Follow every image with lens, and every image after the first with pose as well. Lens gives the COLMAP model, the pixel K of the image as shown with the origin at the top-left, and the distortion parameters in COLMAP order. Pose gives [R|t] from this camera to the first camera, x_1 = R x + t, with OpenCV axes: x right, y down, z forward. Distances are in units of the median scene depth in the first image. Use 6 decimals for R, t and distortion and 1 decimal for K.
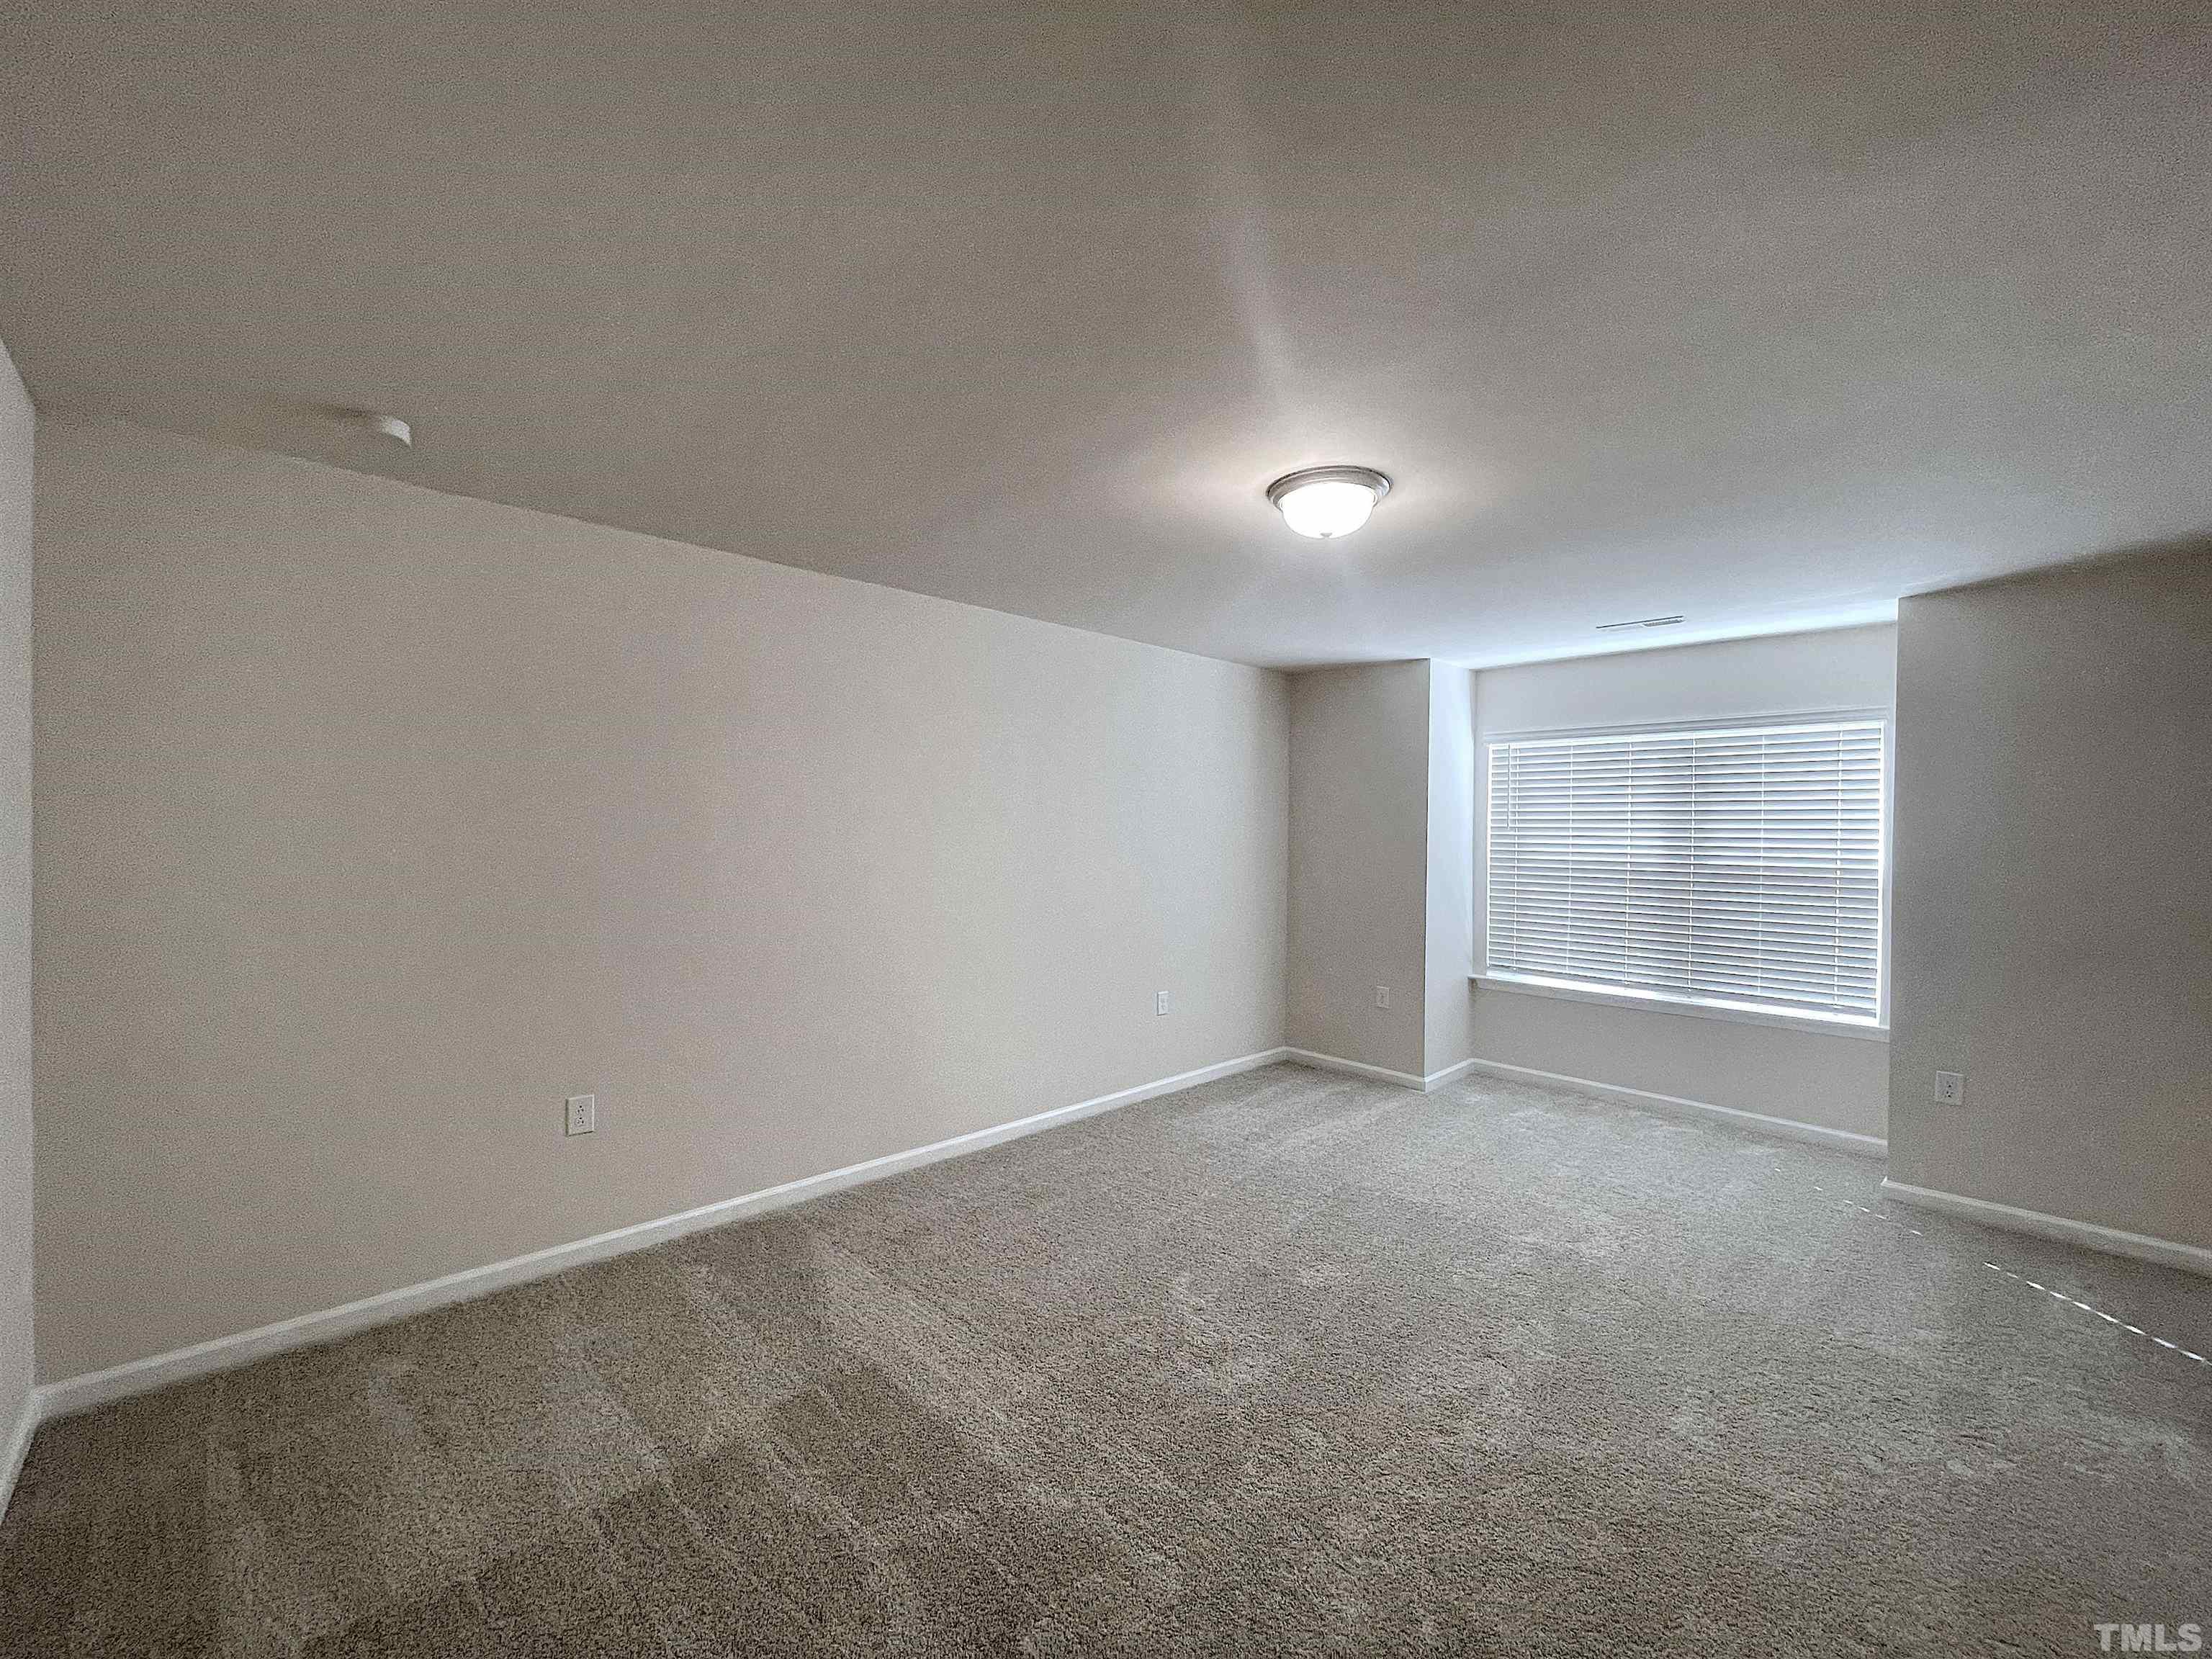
lens RADIAL K [[897.3, 0, 1095.2], [0, 897.3, 825.9], [0, 0, 1]] dist [0.000440, -0.000032]
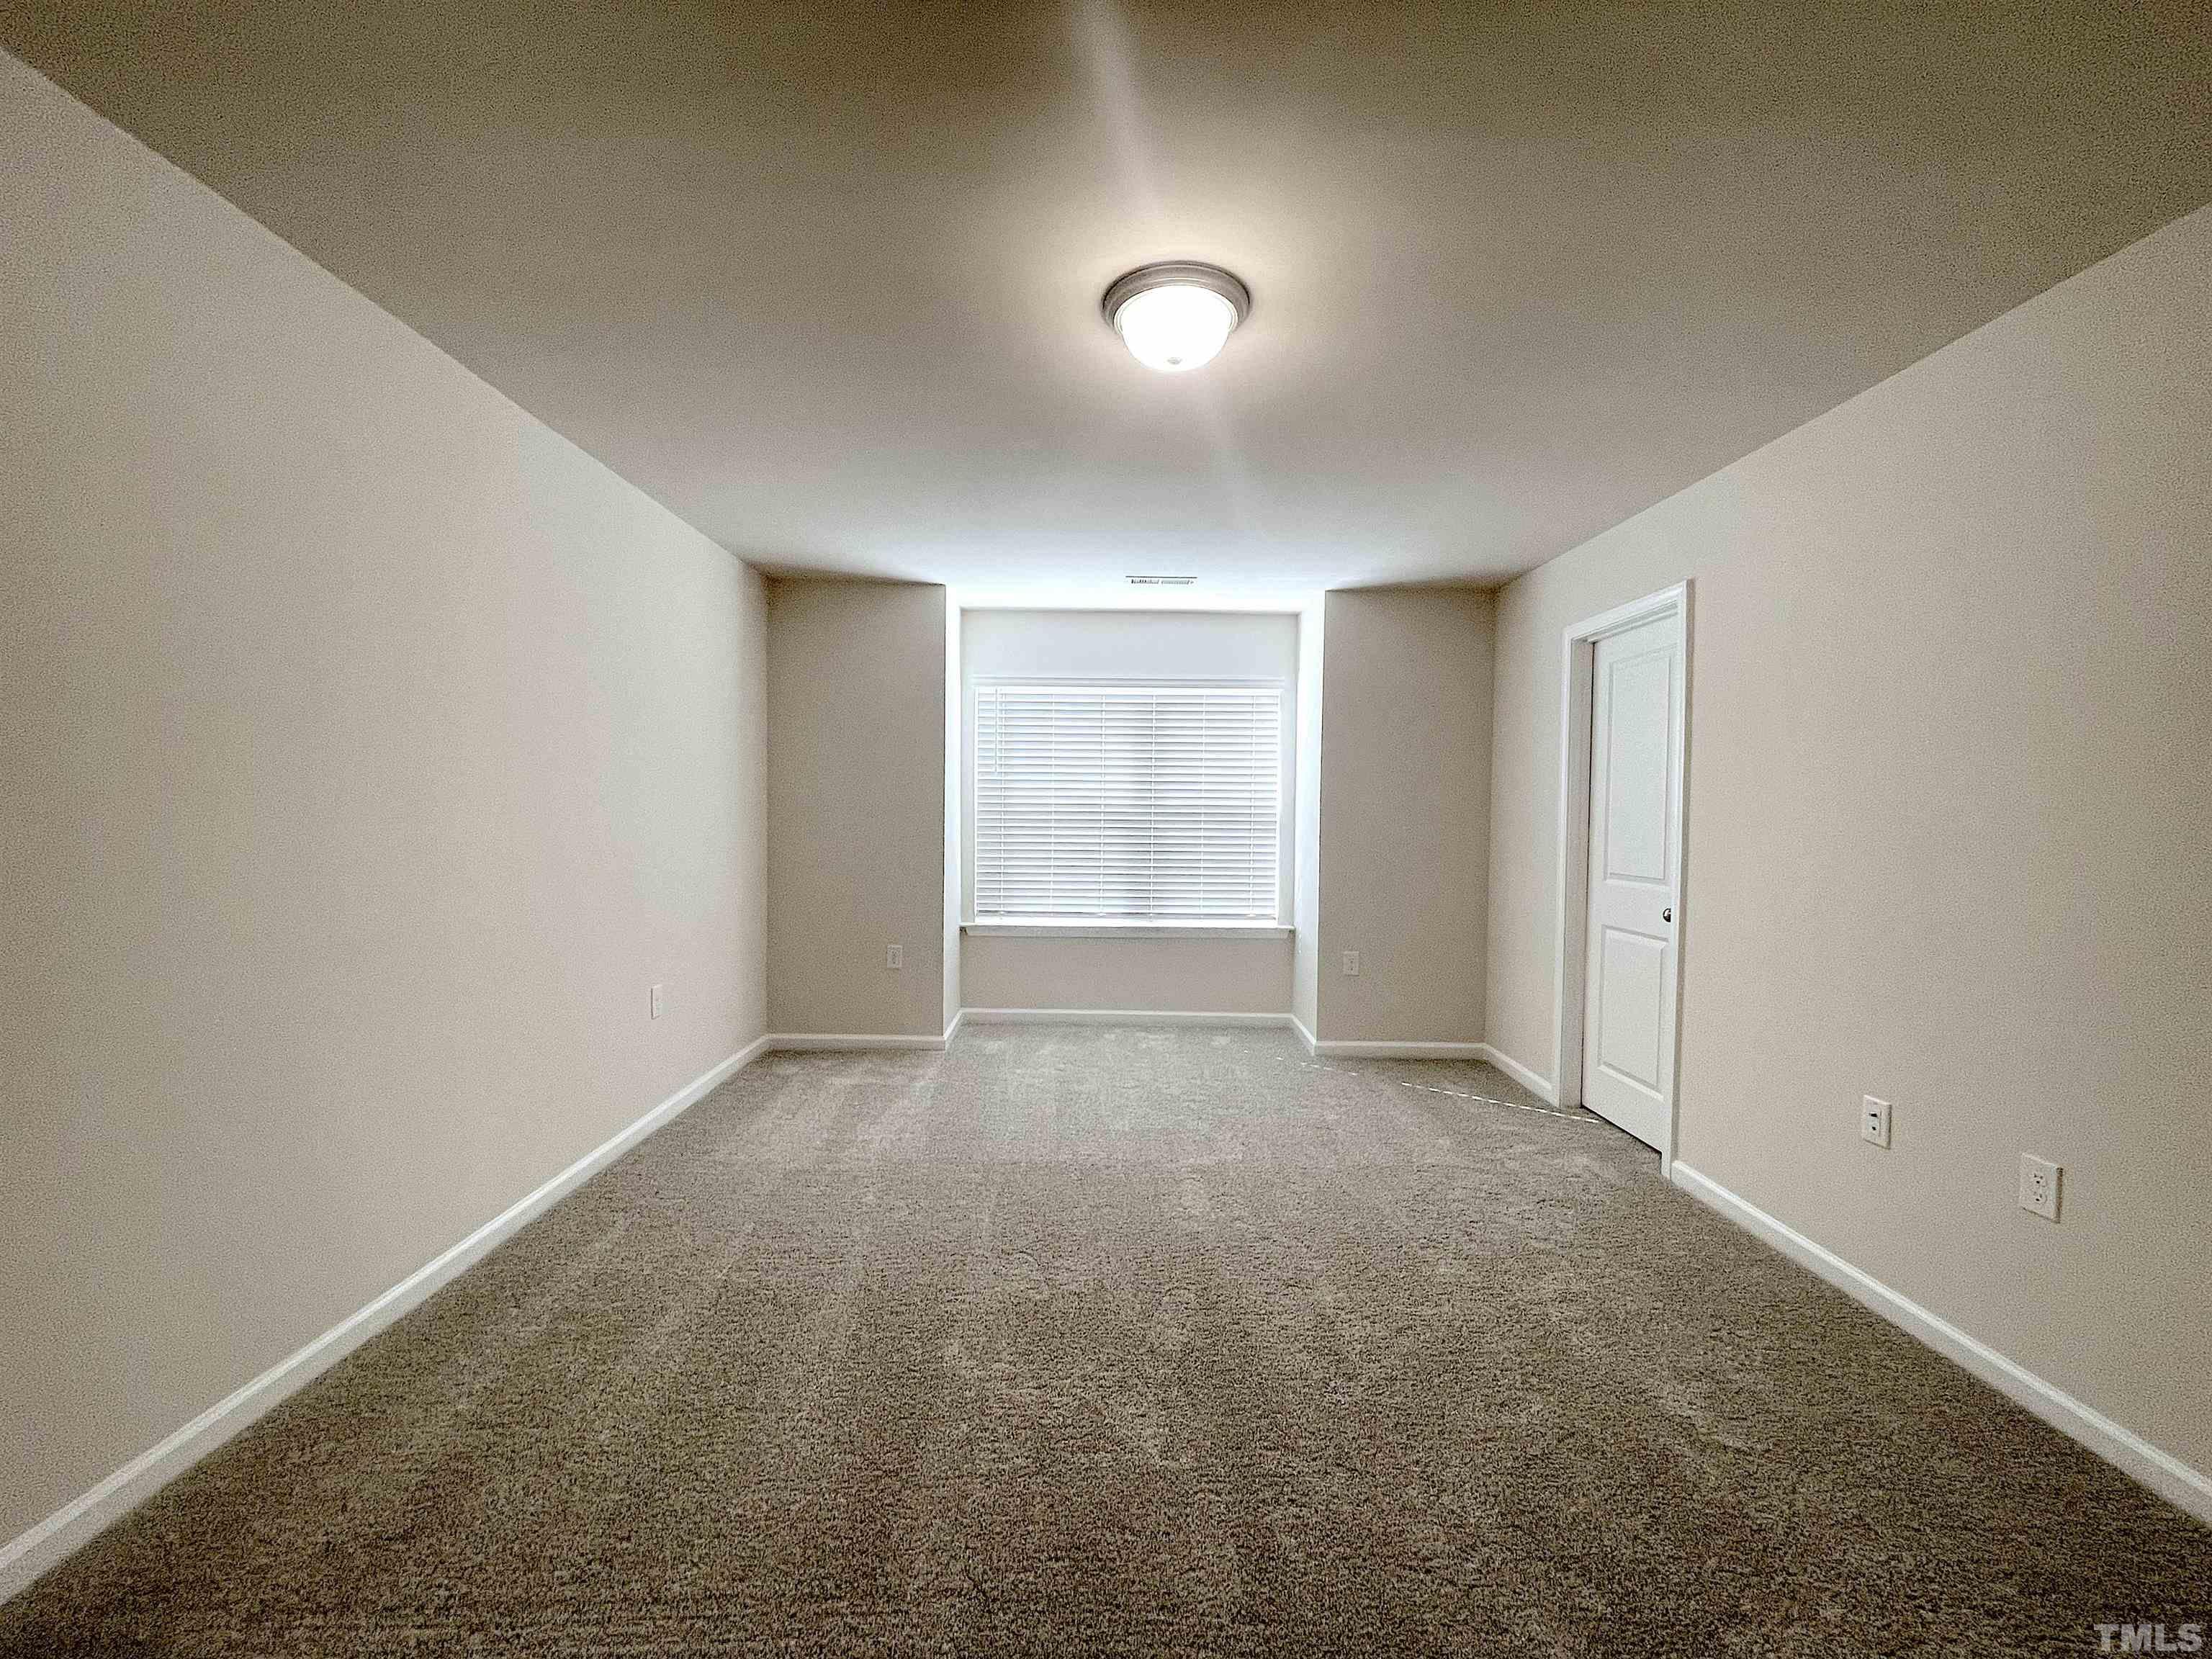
lens RADIAL K [[897.3, 0, 1110.8], [0, 897.3, 821.8], [0, 0, 1]] dist [0.000440, -0.000032]
pose [[0.695675, -0.013379, 0.718232, -0.185332], [-0.002343, 0.999779, 0.020894, 0.040458], [-0.718352, -0.016218, 0.695490, 0.241869]]
